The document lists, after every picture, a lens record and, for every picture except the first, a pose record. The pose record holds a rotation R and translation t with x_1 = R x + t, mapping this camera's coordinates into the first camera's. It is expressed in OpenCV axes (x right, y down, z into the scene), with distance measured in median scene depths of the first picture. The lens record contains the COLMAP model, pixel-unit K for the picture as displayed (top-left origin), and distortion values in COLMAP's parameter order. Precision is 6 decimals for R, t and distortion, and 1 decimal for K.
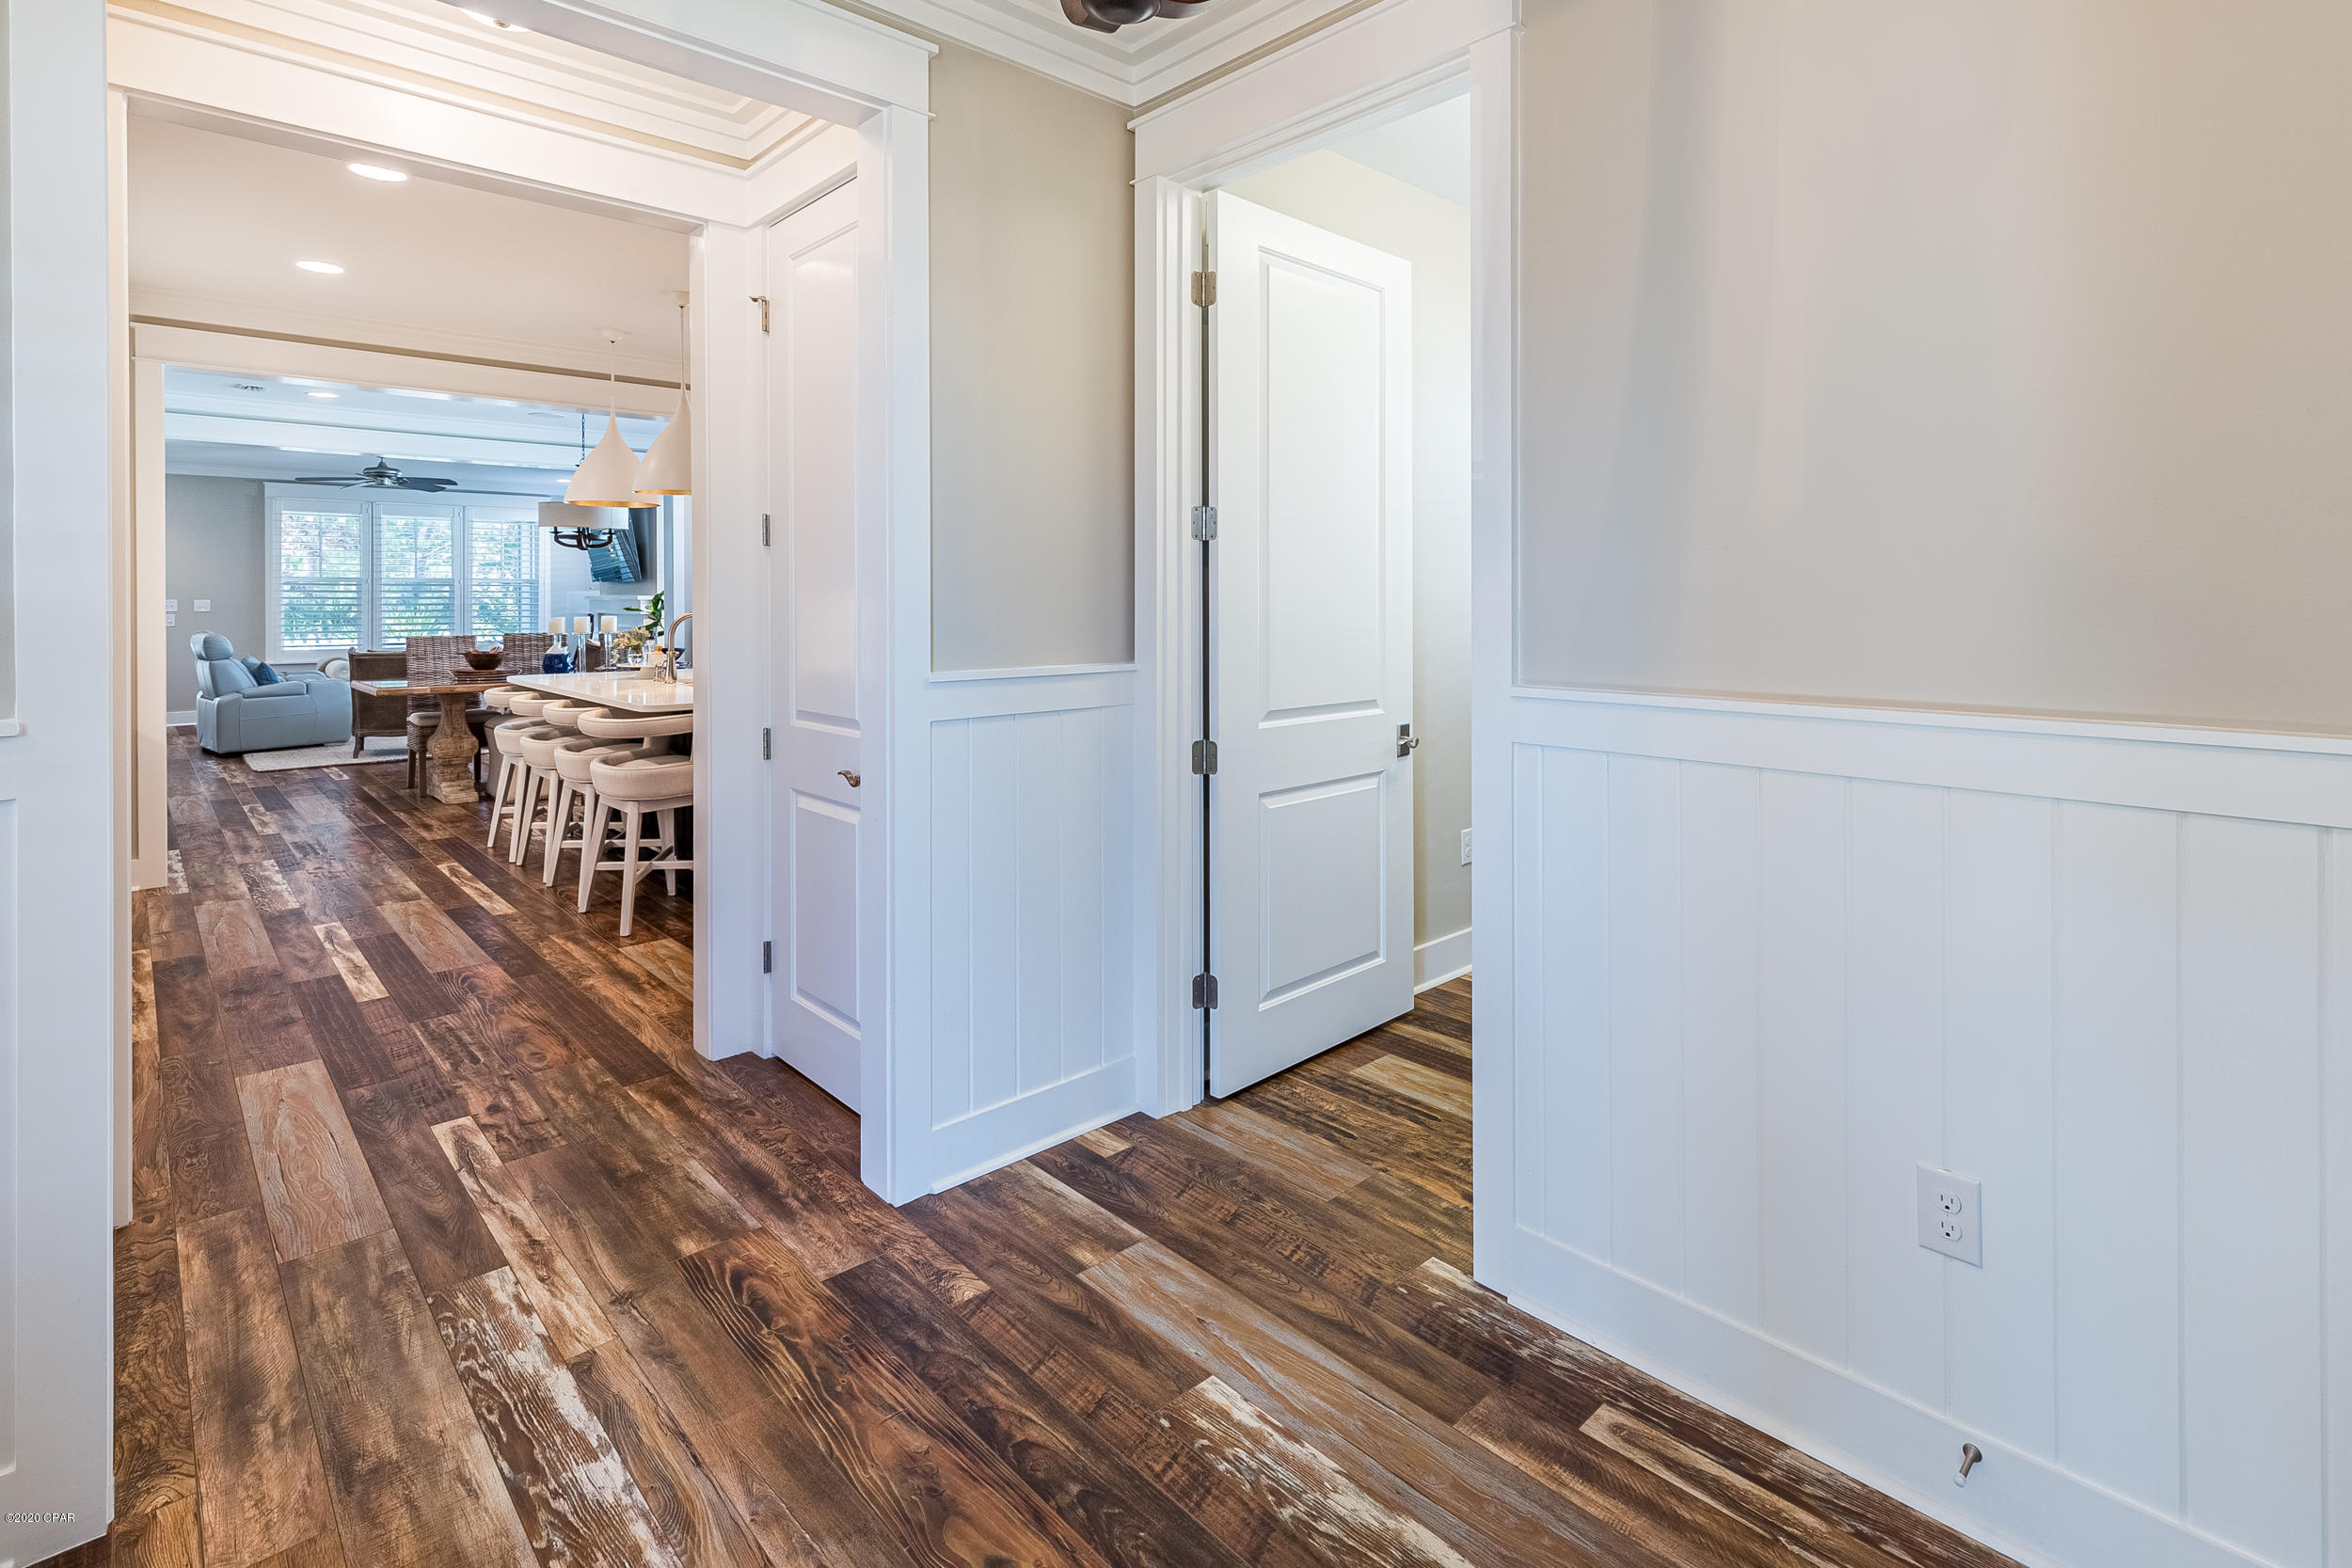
lens RADIAL K [[1128.3, 0, 1202.3], [0, 1128.3, 612.0], [0, 0, 1]] dist [0.005292, 0.001036]
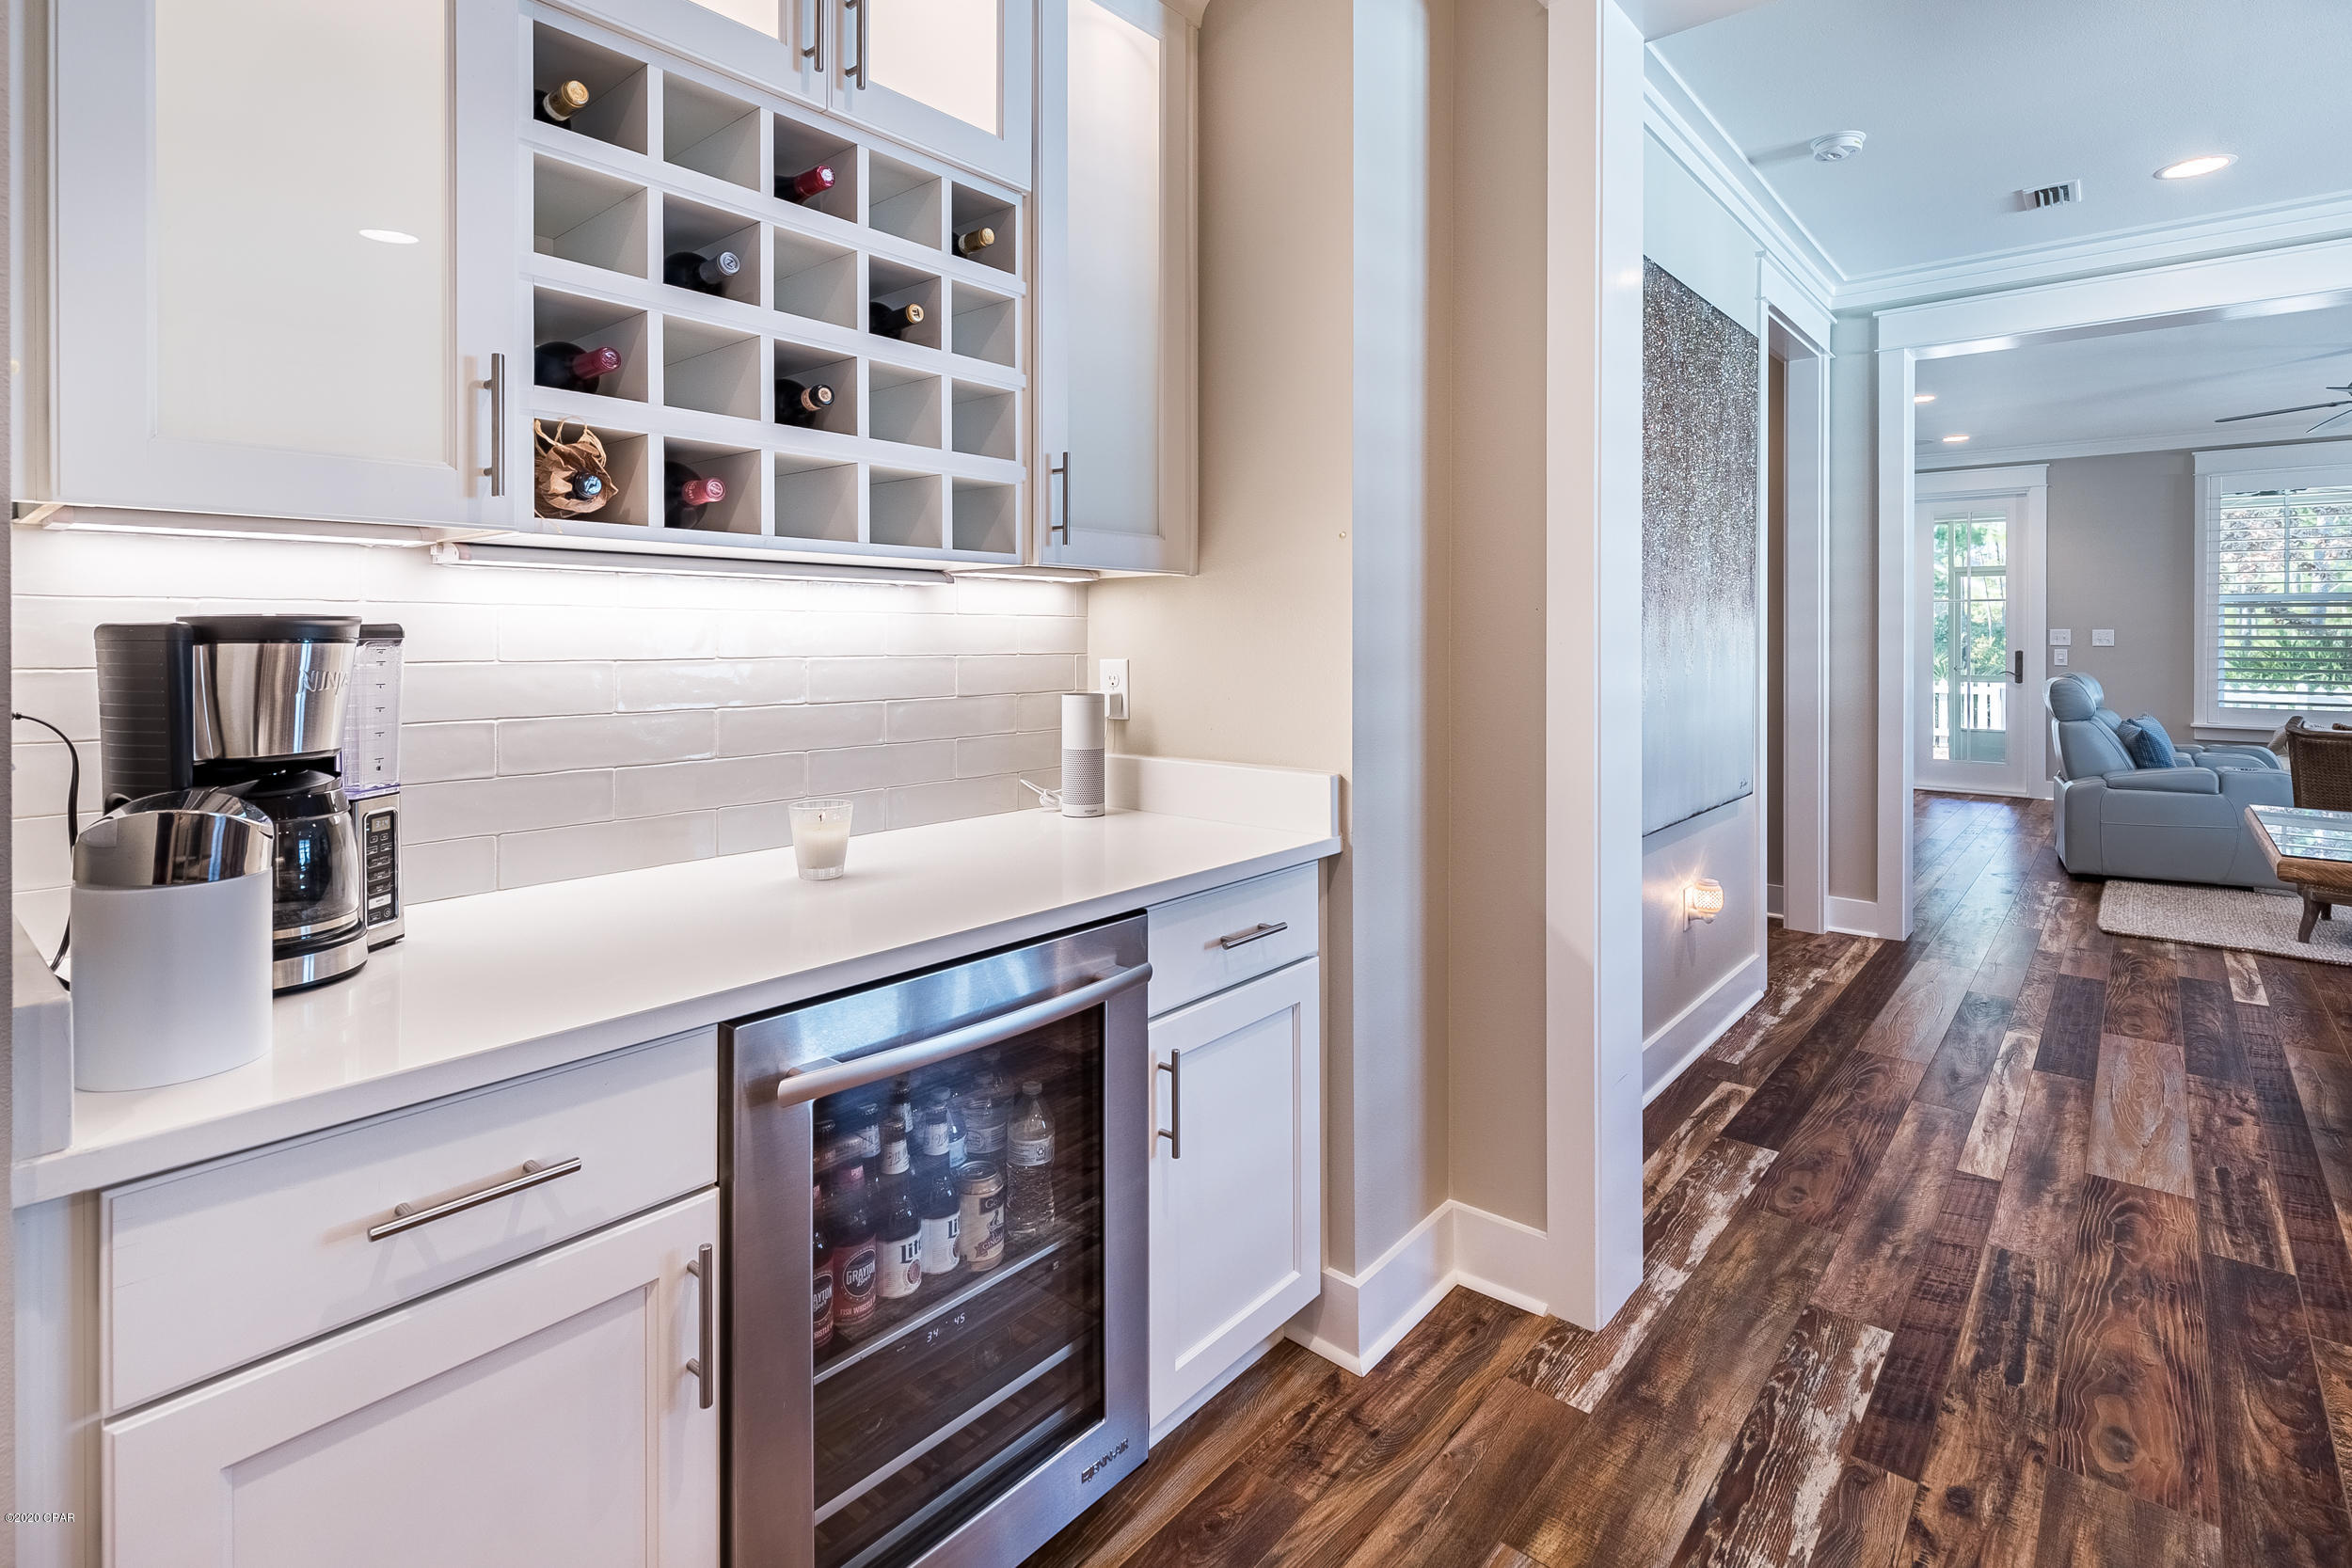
lens RADIAL K [[1120.3, 0, 1204.2], [0, 1120.3, 620.4], [0, 0, 1]] dist [0.001221, 0.000154]
pose [[0.104698, -0.013599, -0.994411, -0.355381], [-0.014498, 0.999779, -0.015199, 0.004198], [0.994398, 0.016008, 0.104477, 0.537929]]
